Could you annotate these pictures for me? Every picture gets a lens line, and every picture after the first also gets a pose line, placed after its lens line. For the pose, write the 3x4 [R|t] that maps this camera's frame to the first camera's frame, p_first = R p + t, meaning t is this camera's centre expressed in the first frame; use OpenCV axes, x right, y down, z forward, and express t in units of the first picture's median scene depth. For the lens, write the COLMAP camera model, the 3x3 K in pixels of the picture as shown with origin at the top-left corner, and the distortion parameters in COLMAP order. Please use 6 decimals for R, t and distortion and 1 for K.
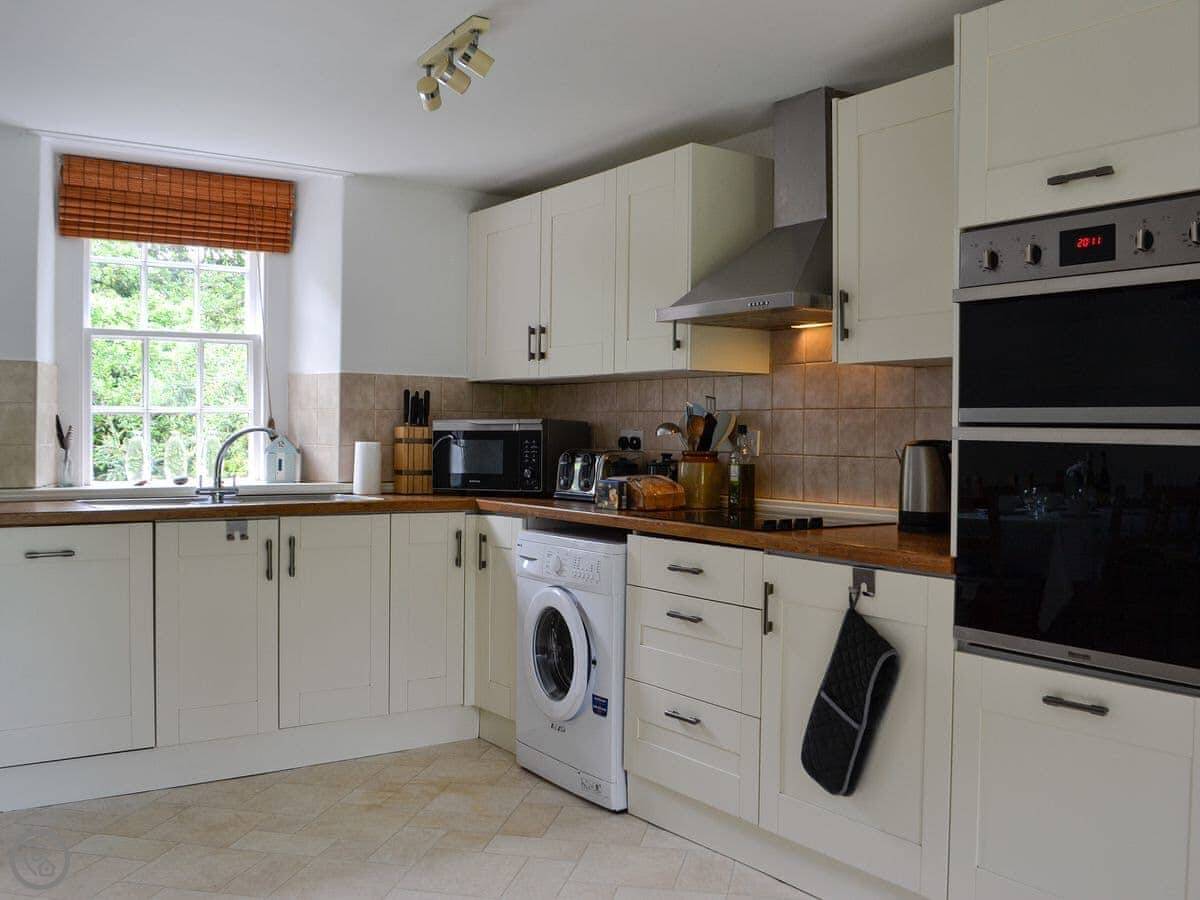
lens RADIAL K [[1099.1, 0, 600.0], [0, 1099.1, 450.0], [0, 0, 1]] dist [-0.109158, 0.026497]
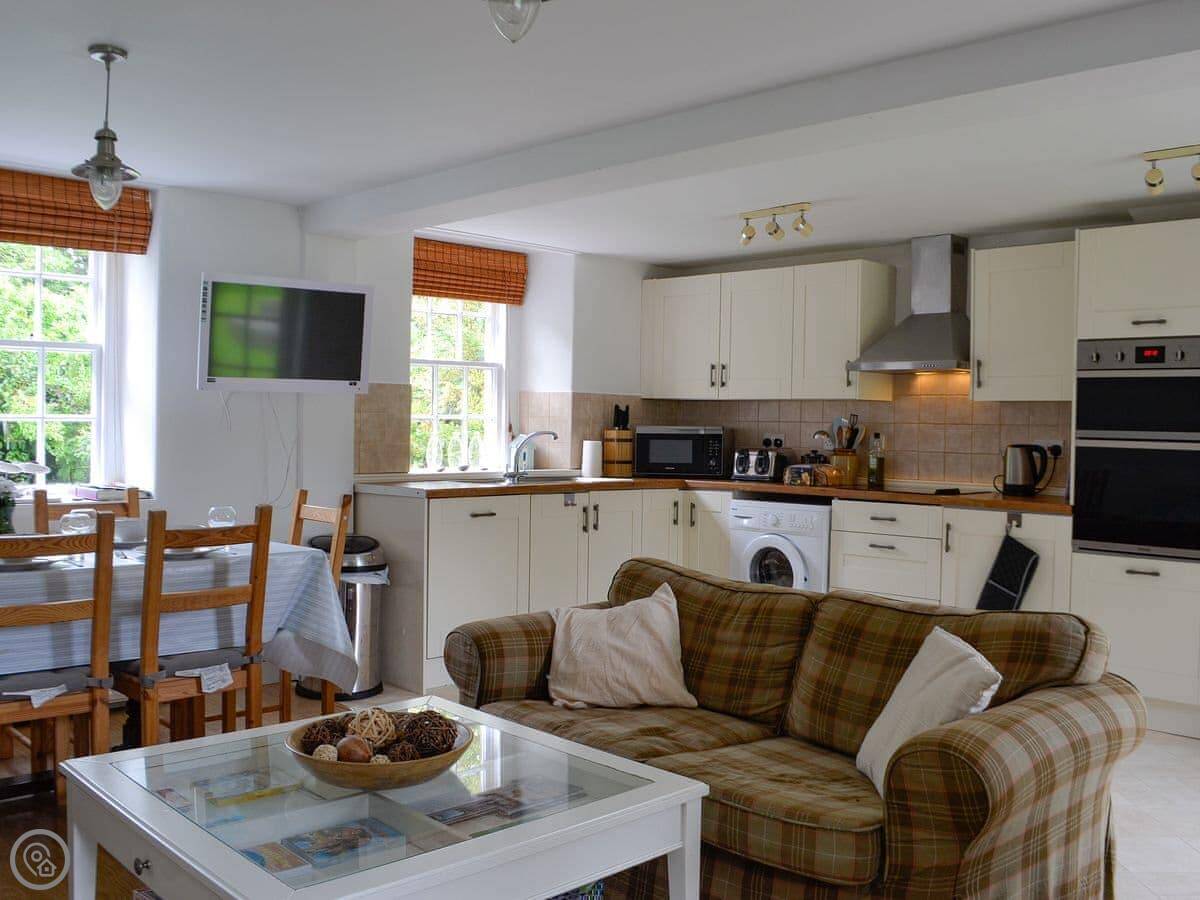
lens RADIAL K [[1048.0, 0, 600.0], [0, 1048.0, 450.0], [0, 0, 1]] dist [-0.114266, 0.012726]
pose [[0.987756, 0.003591, 0.155963, -0.498863], [-0.004859, 0.999958, 0.007748, -0.007275], [-0.155928, -0.008411, 0.987733, -0.432749]]
